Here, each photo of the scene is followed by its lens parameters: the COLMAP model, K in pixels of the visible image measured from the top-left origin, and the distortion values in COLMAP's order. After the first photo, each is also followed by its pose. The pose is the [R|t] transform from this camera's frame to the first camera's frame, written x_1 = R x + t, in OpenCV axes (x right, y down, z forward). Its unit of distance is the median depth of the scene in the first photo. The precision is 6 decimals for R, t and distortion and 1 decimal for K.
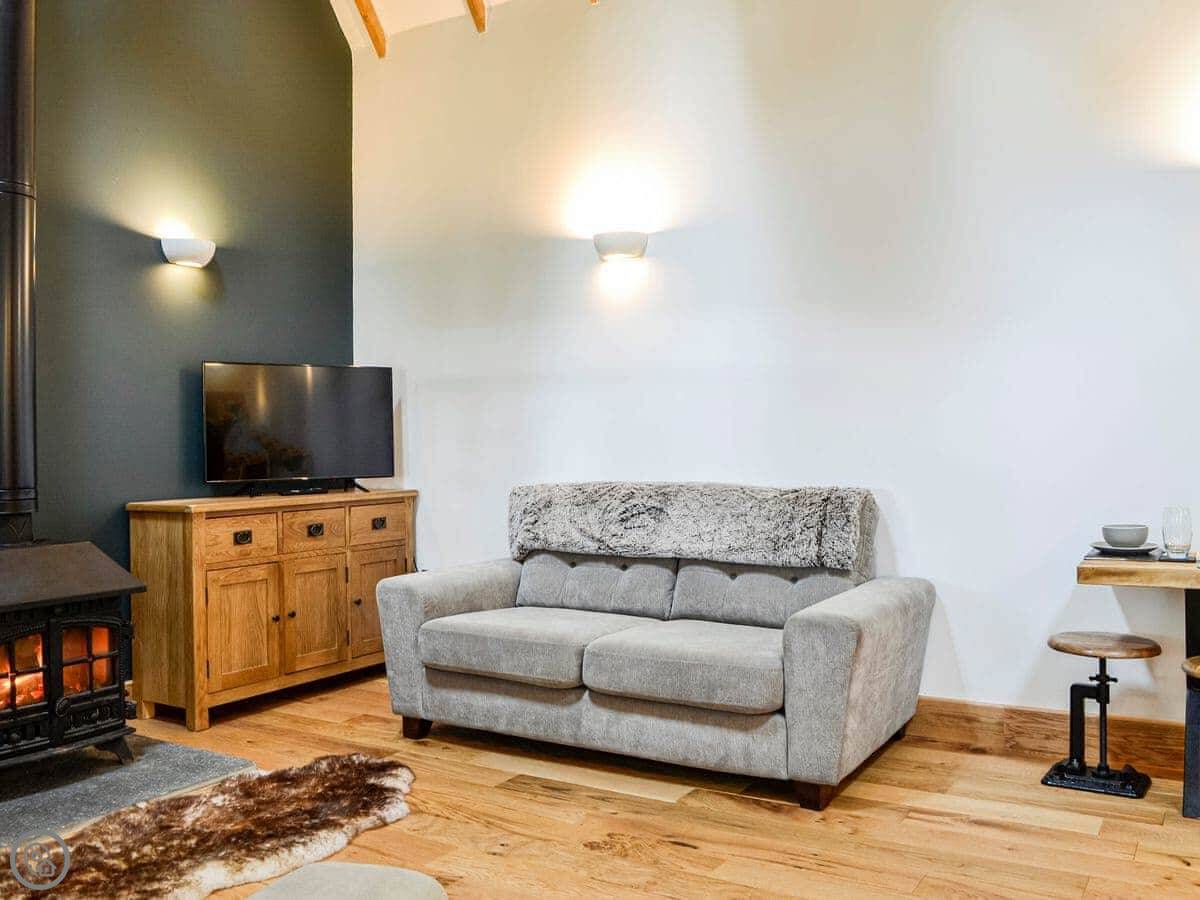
lens RADIAL K [[1091.4, 0, 574.3], [0, 1091.4, 432.7], [0, 0, 1]] dist [-0.057711, 0.000000]
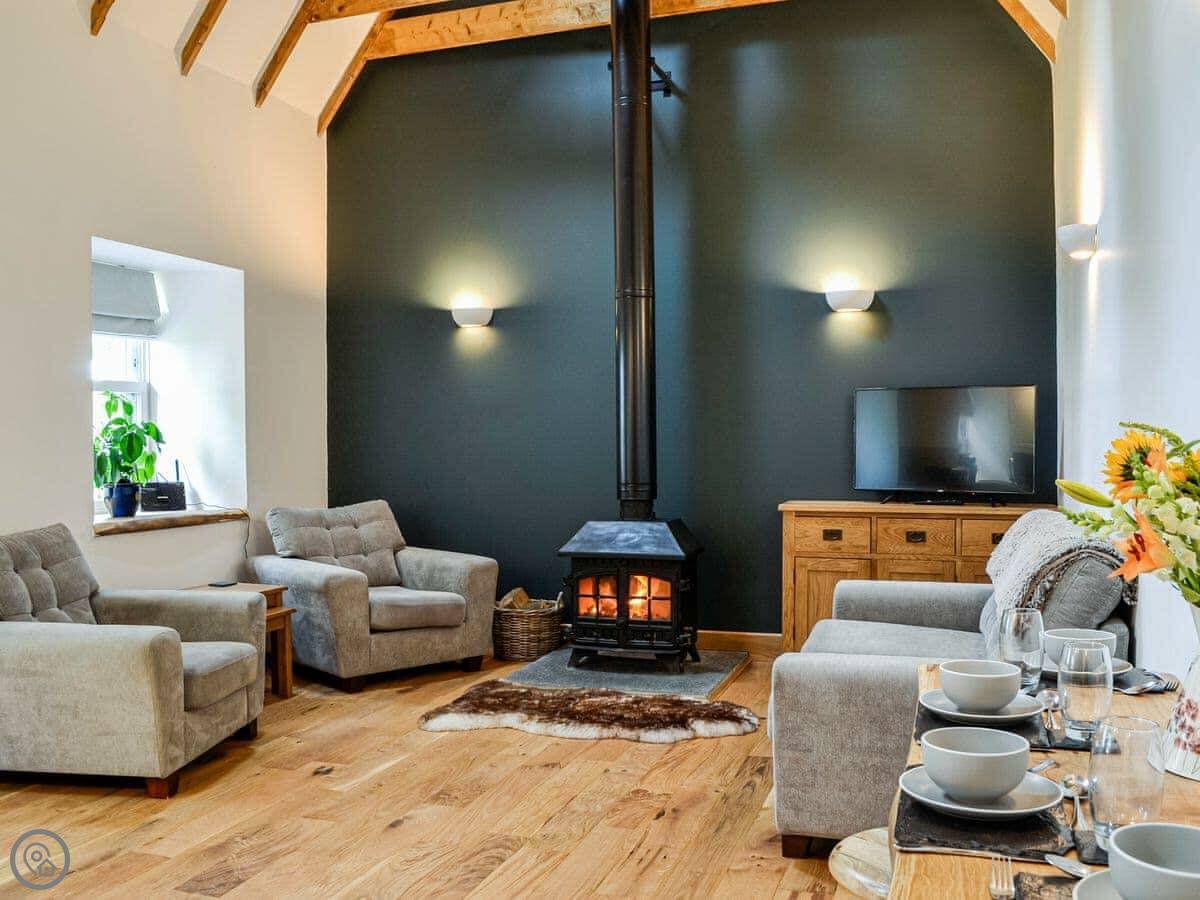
lens RADIAL K [[1091.4, 0, 612.5], [0, 1091.4, 484.1], [0, 0, 1]] dist [-0.057711, 0.000000]
pose [[0.251247, 0.046812, -0.966790, 1.054505], [0.003488, 0.998780, 0.049268, -0.028183], [0.967917, -0.015751, 0.250777, 0.585321]]
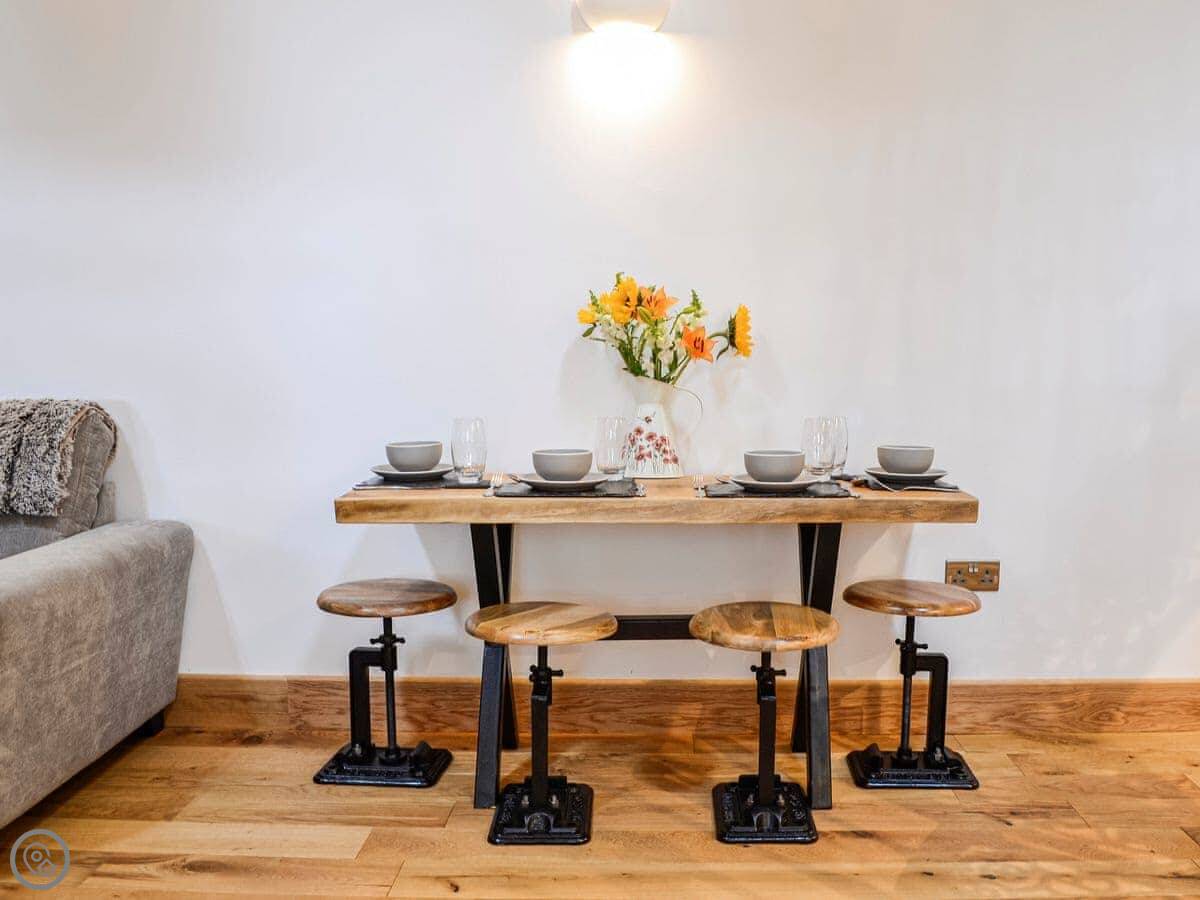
lens RADIAL K [[1091.4, 0, 604.5], [0, 1091.4, 449.4], [0, 0, 1]] dist [-0.057711, 0.000000]
pose [[0.876273, -0.035118, 0.480533, 0.248210], [-0.009260, 0.995929, 0.089669, 0.018525], [-0.481726, -0.083025, 0.872380, 0.239015]]
